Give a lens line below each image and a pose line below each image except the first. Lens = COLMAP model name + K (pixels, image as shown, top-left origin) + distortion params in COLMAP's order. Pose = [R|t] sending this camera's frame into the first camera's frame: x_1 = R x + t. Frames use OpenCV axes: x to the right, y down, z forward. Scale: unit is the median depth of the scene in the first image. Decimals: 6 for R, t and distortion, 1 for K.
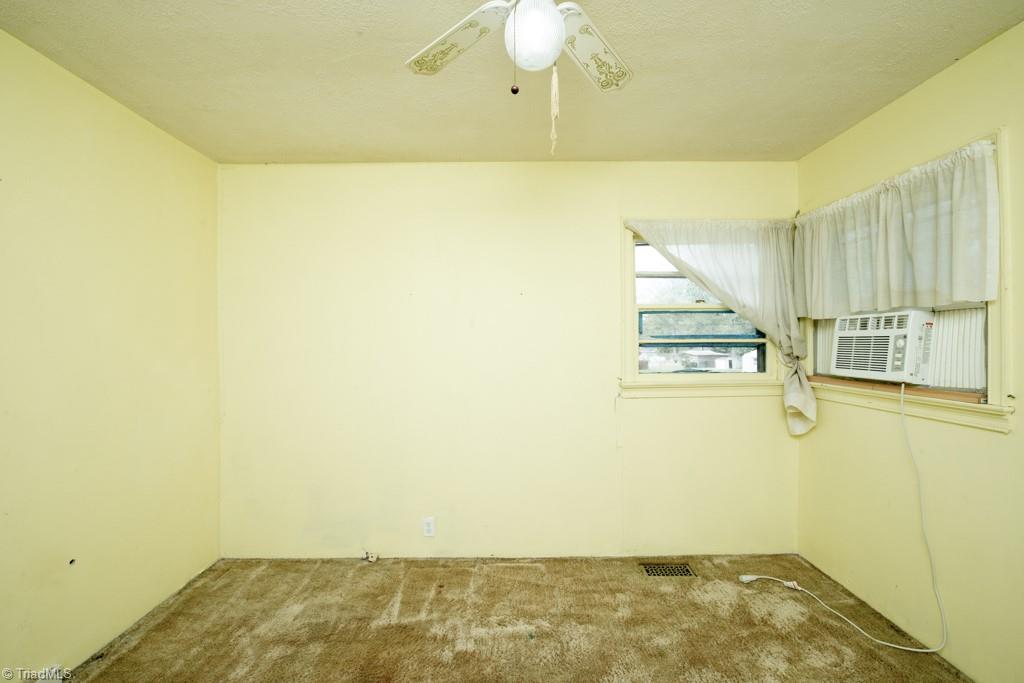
lens RADIAL K [[408.3, 0, 510.4], [0, 408.3, 342.2], [0, 0, 1]] dist [-0.019193, -0.001091]
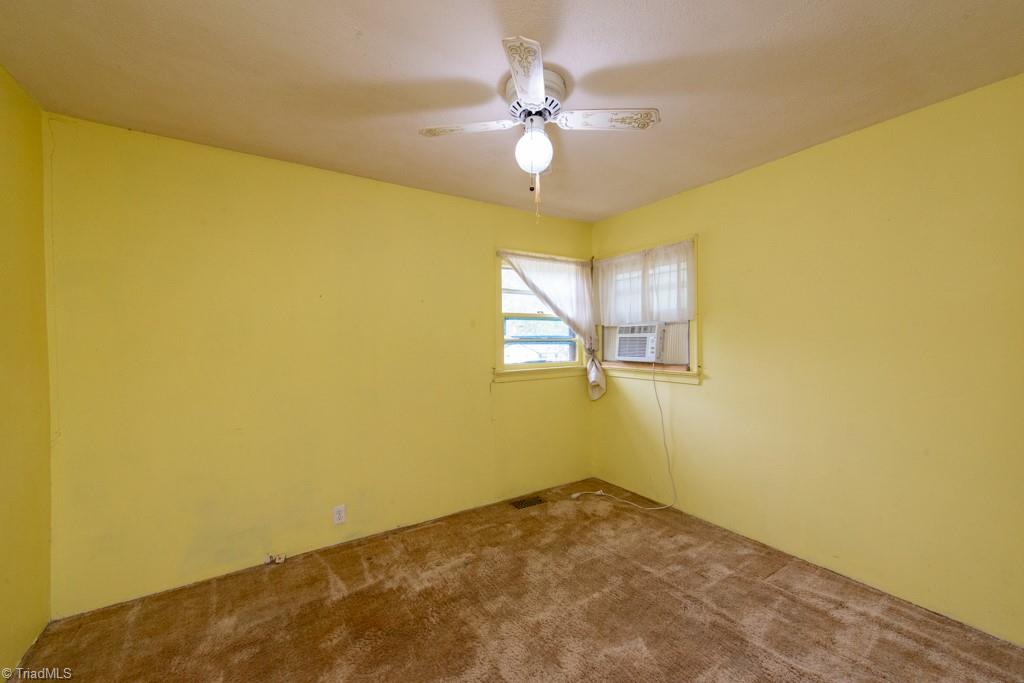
lens RADIAL K [[397.5, 0, 509.9], [0, 397.5, 342.4], [0, 0, 1]] dist [0.004703, -0.000929]
pose [[0.848077, -0.007607, 0.529818, -0.421524], [0.007494, 0.999969, 0.002362, -0.000226], [-0.529820, 0.001968, 0.848108, -0.150293]]
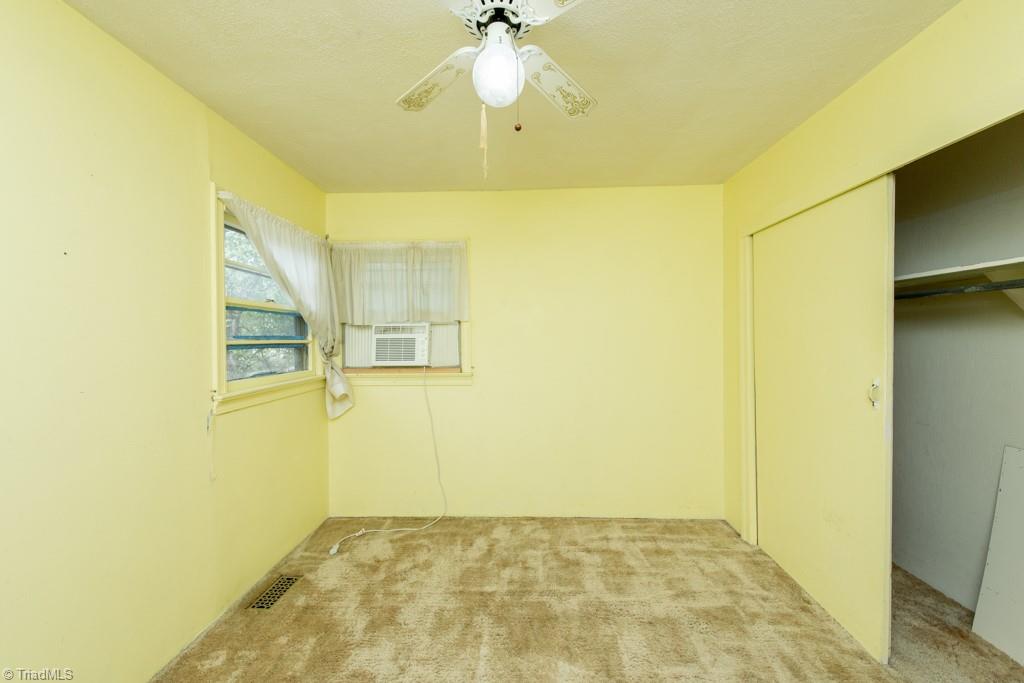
lens RADIAL K [[397.5, 0, 509.9], [0, 397.5, 342.4], [0, 0, 1]] dist [0.004703, -0.000929]
pose [[0.047195, -0.006735, 0.998863, -0.521552], [0.012384, 0.999904, 0.006157, -0.002591], [-0.998809, 0.012079, 0.047274, 0.444200]]
